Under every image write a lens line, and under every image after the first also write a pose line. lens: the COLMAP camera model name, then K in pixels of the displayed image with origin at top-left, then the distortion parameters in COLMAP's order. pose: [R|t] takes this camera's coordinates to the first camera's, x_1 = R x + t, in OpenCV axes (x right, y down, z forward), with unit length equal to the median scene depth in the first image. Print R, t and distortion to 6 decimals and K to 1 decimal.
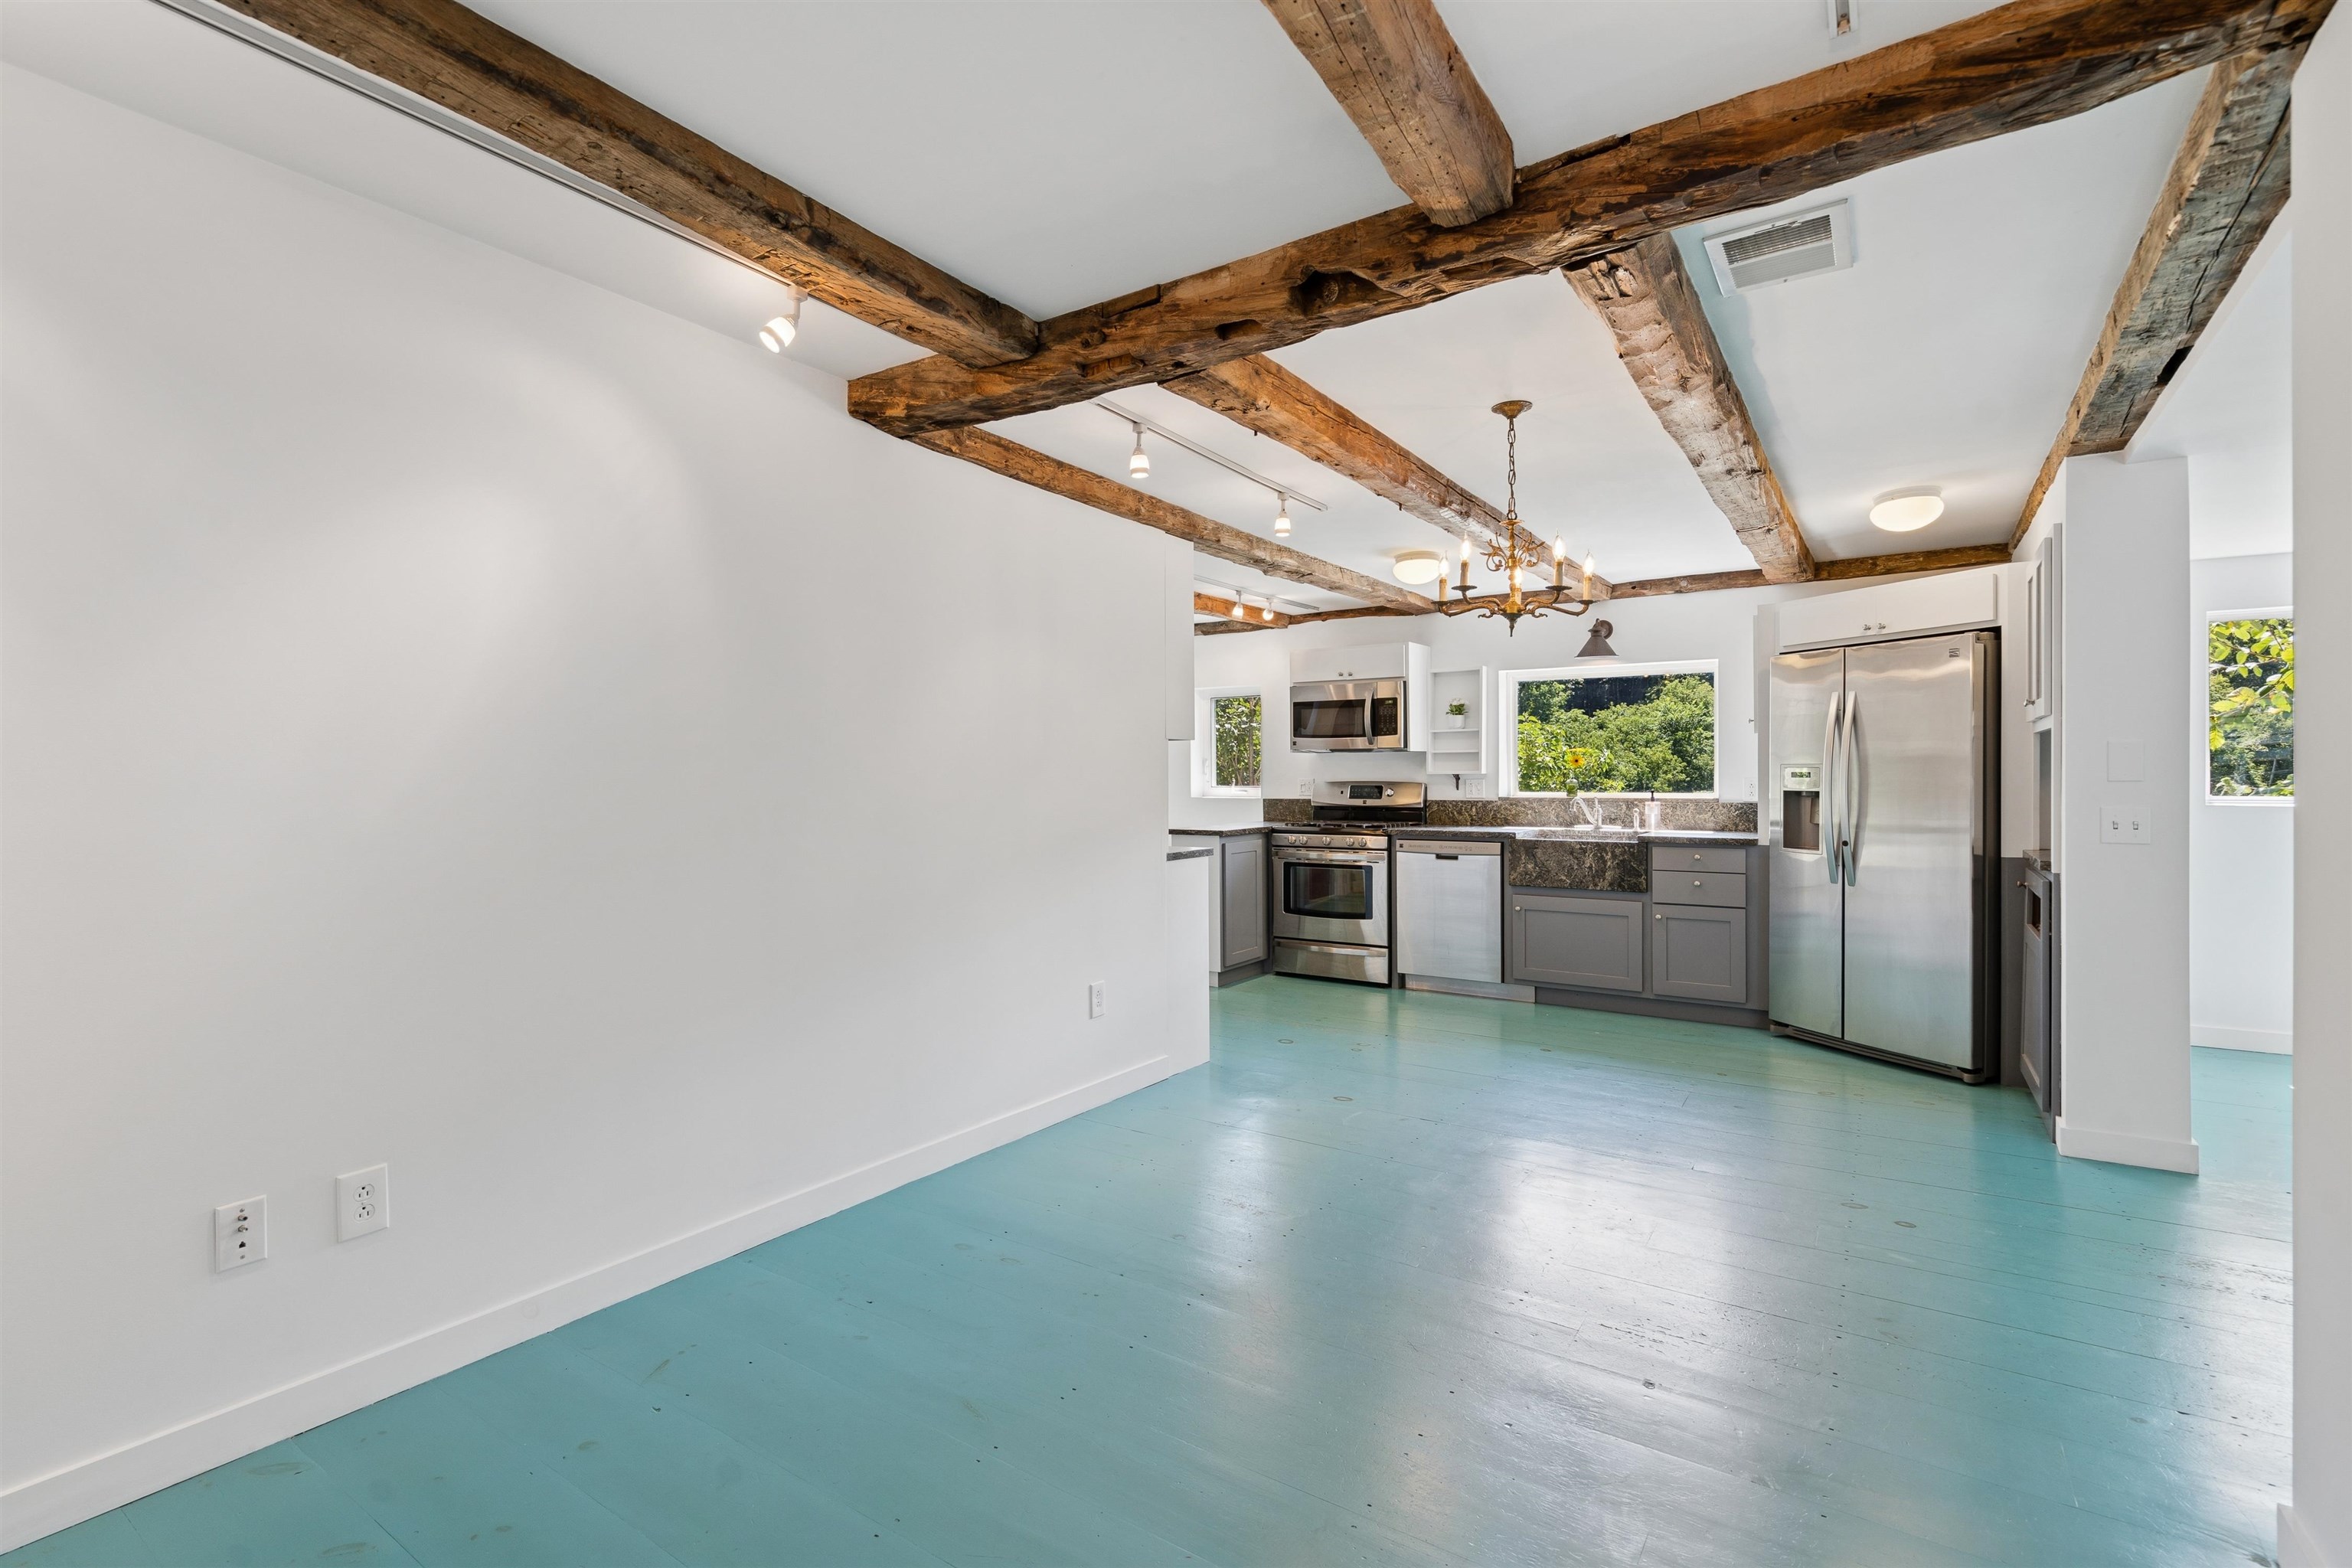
lens RADIAL K [[1063.2, 0, 1166.6], [0, 1063.2, 780.4], [0, 0, 1]] dist [-0.003374, 0.001920]
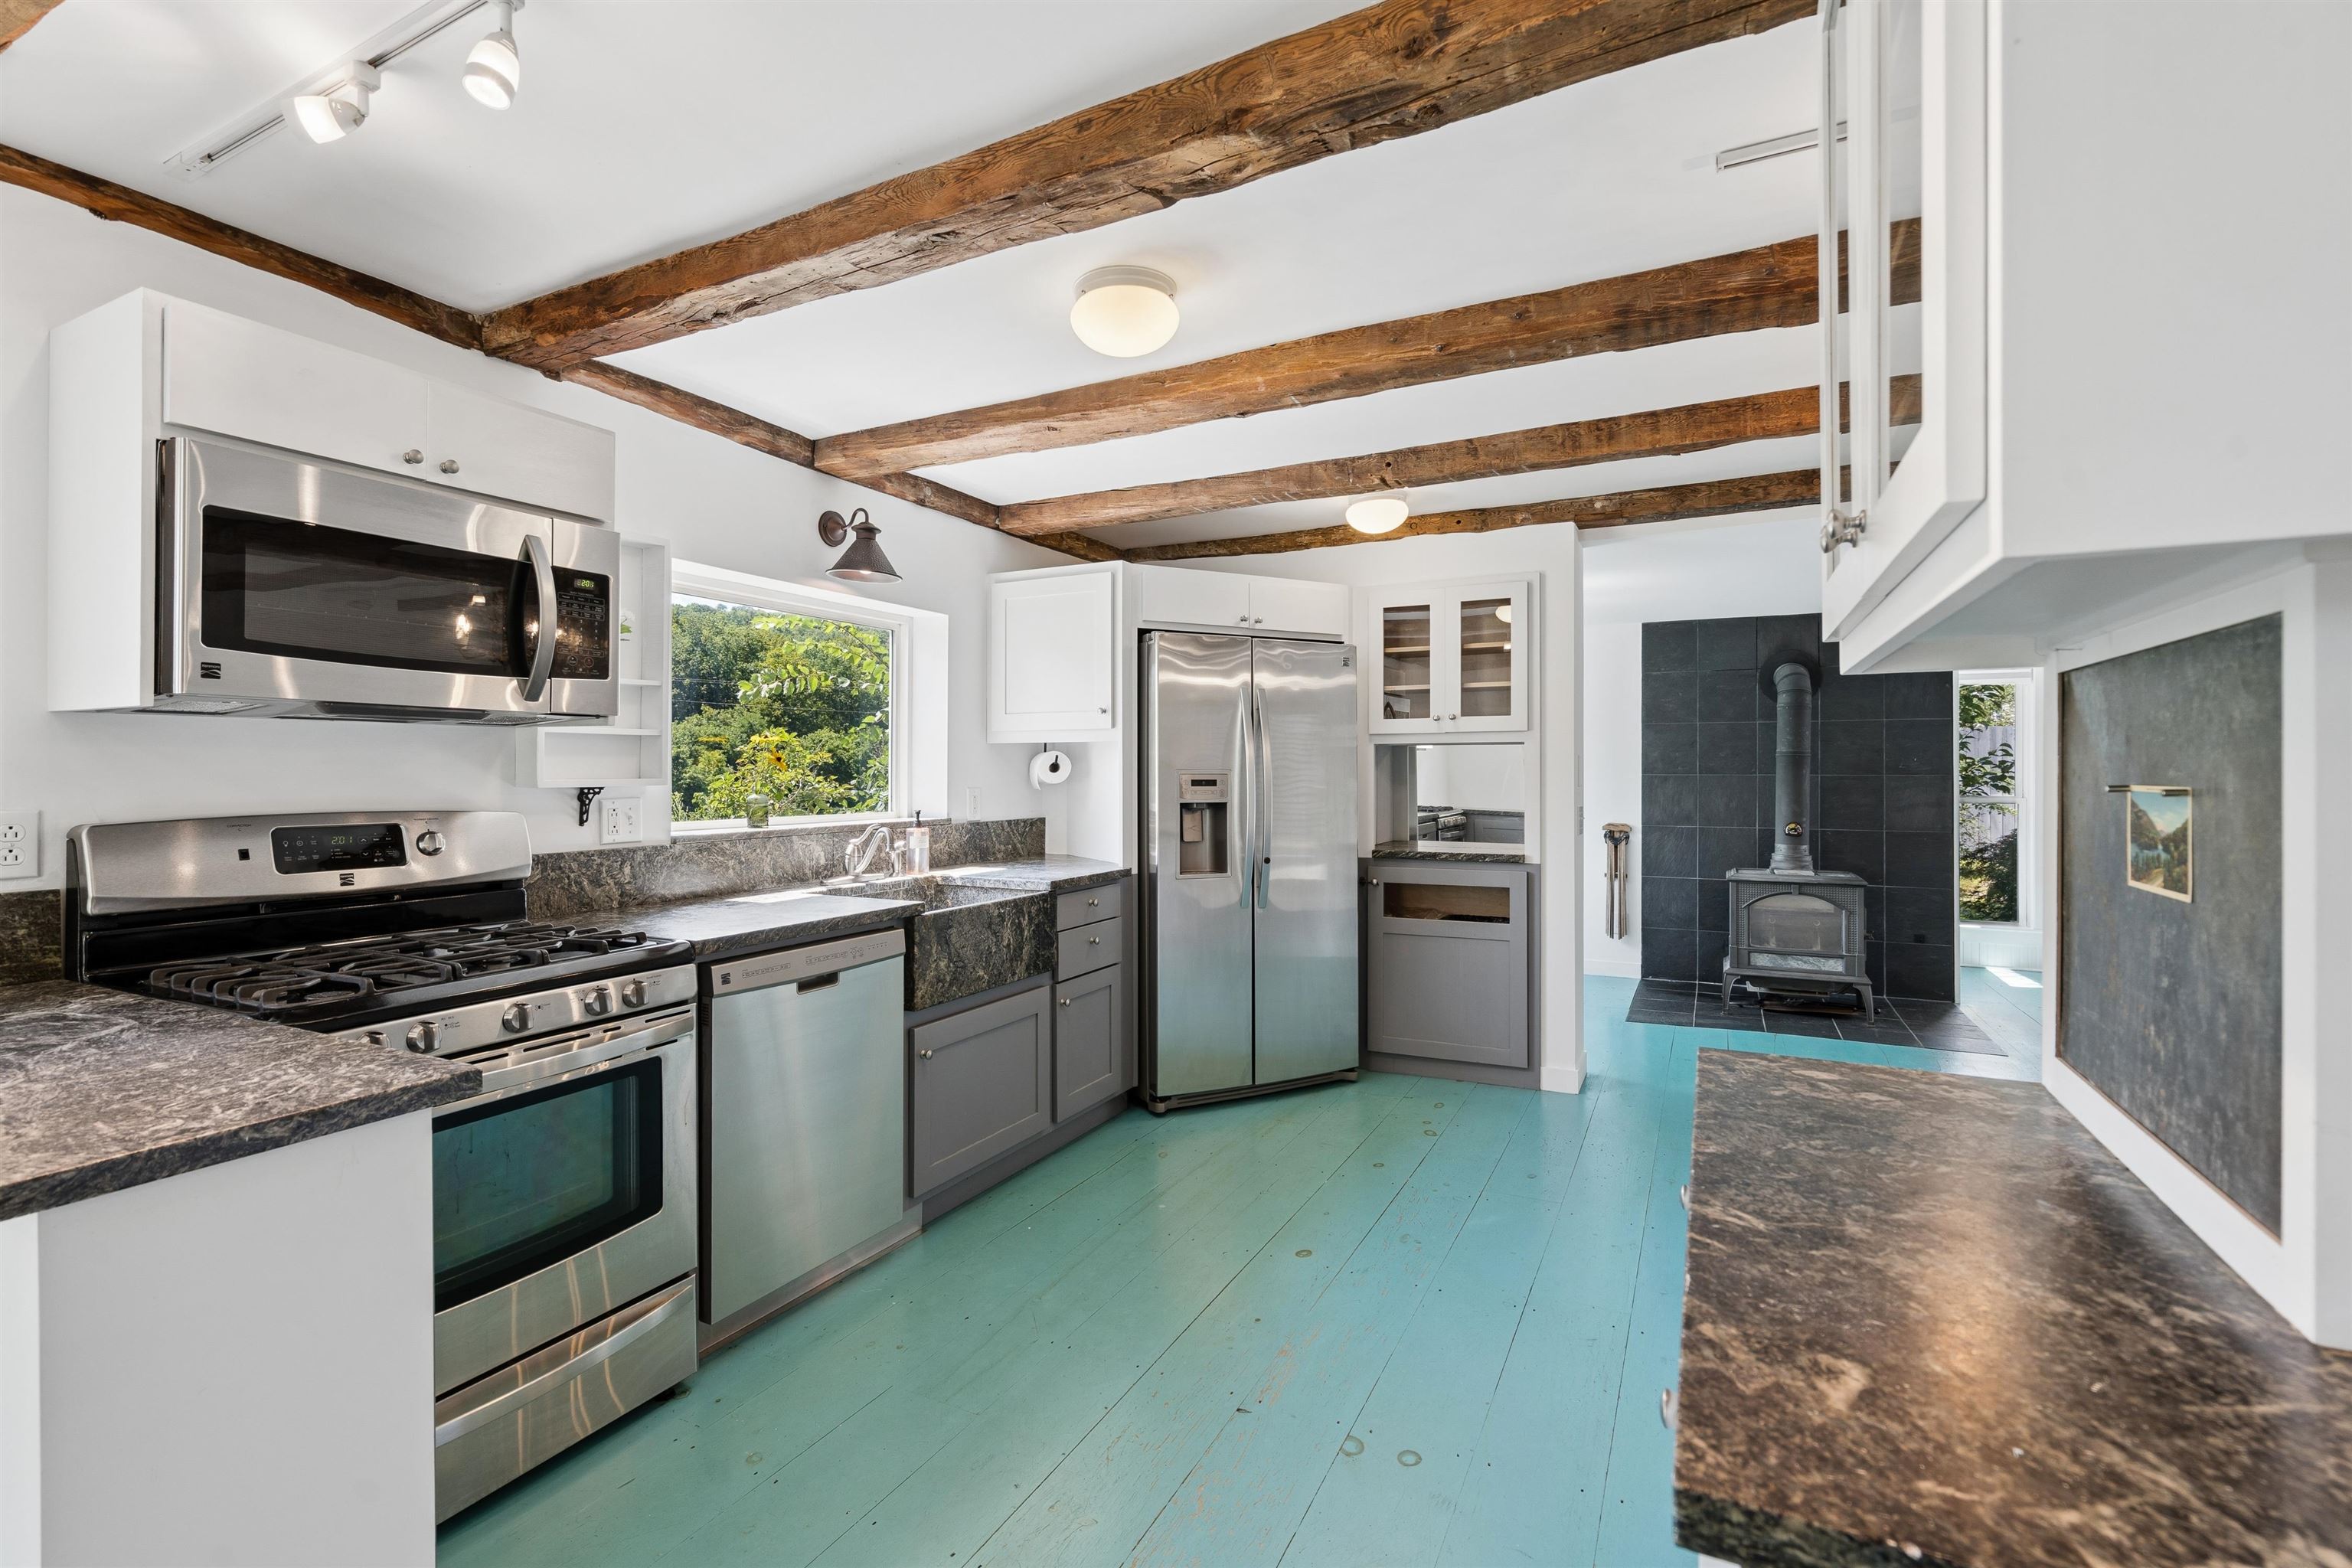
lens RADIAL K [[1063.2, 0, 1166.7], [0, 1063.2, 768.4], [0, 0, 1]] dist [-0.003374, 0.001920]
pose [[-0.121046, 0.007367, 0.992620, -0.171796], [0.009060, 0.999939, -0.006317, -0.009140], [-0.992605, 0.008229, -0.121106, 0.900716]]
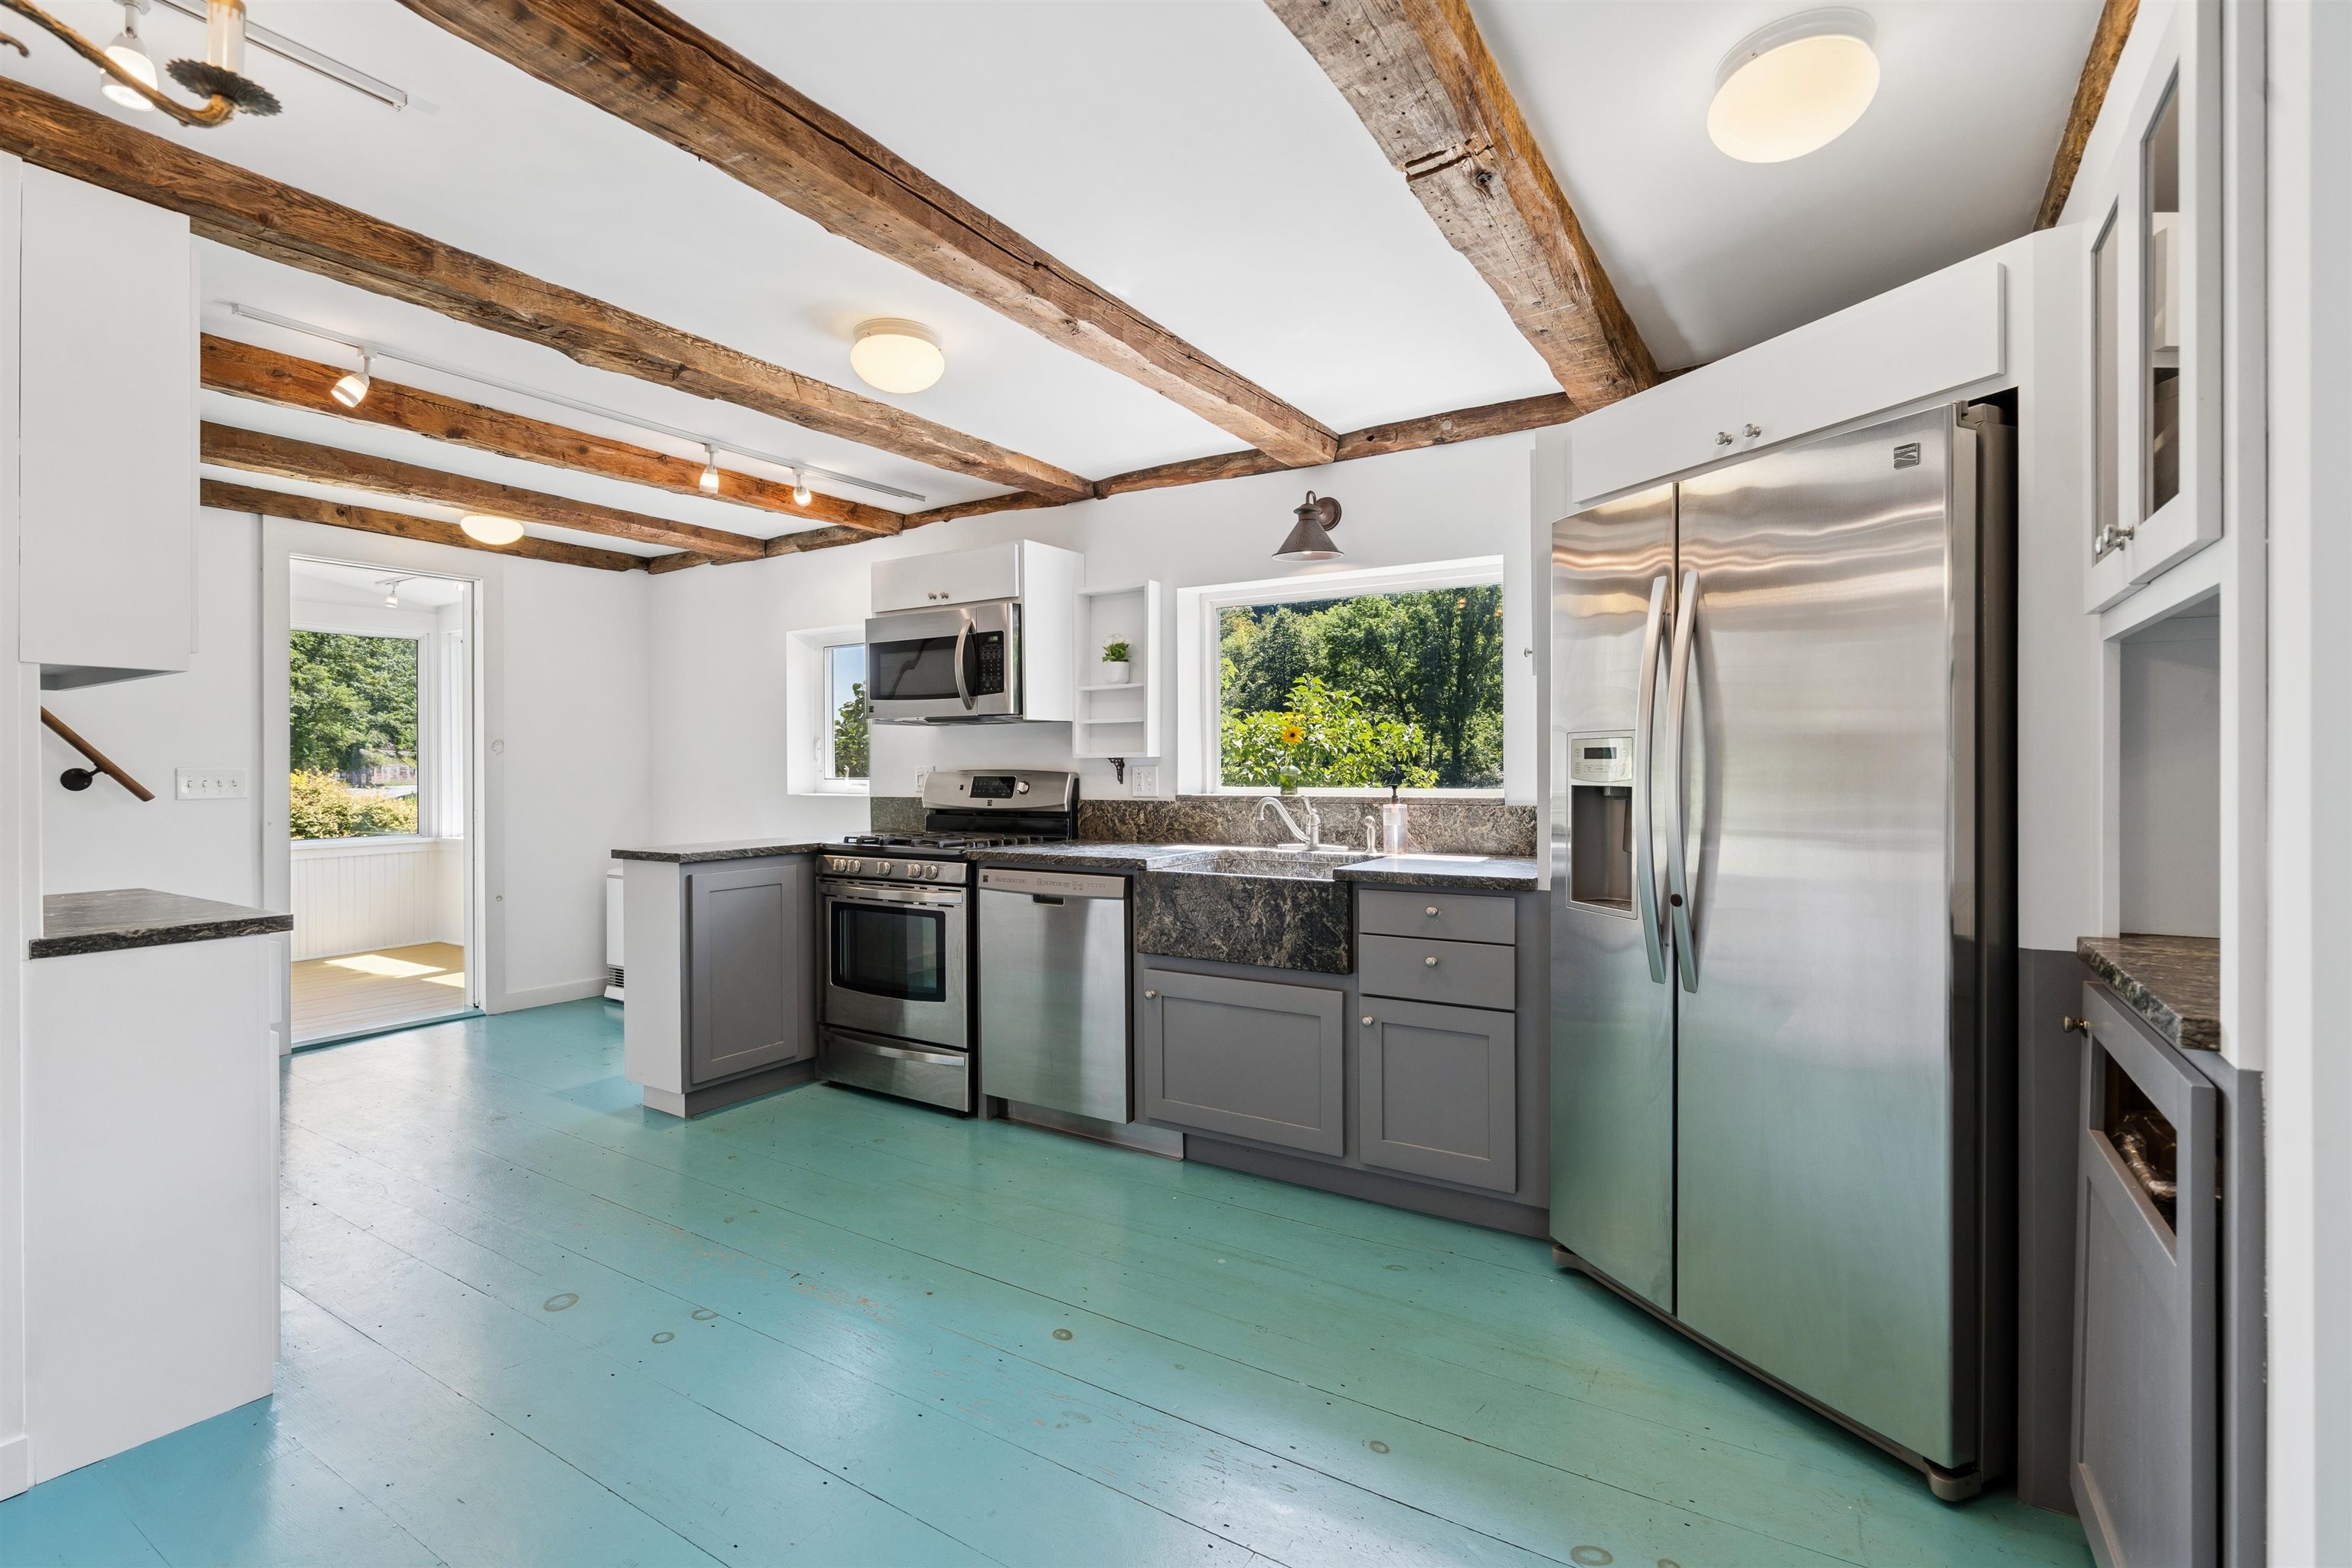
lens RADIAL K [[1063.2, 0, 1167.0], [0, 1063.2, 769.3], [0, 0, 1]] dist [-0.003374, 0.001920]
pose [[0.999480, -0.000335, 0.032241, 0.305273], [0.000433, 0.999995, -0.003058, 0.002711], [-0.032240, 0.003070, 0.999475, 0.413503]]
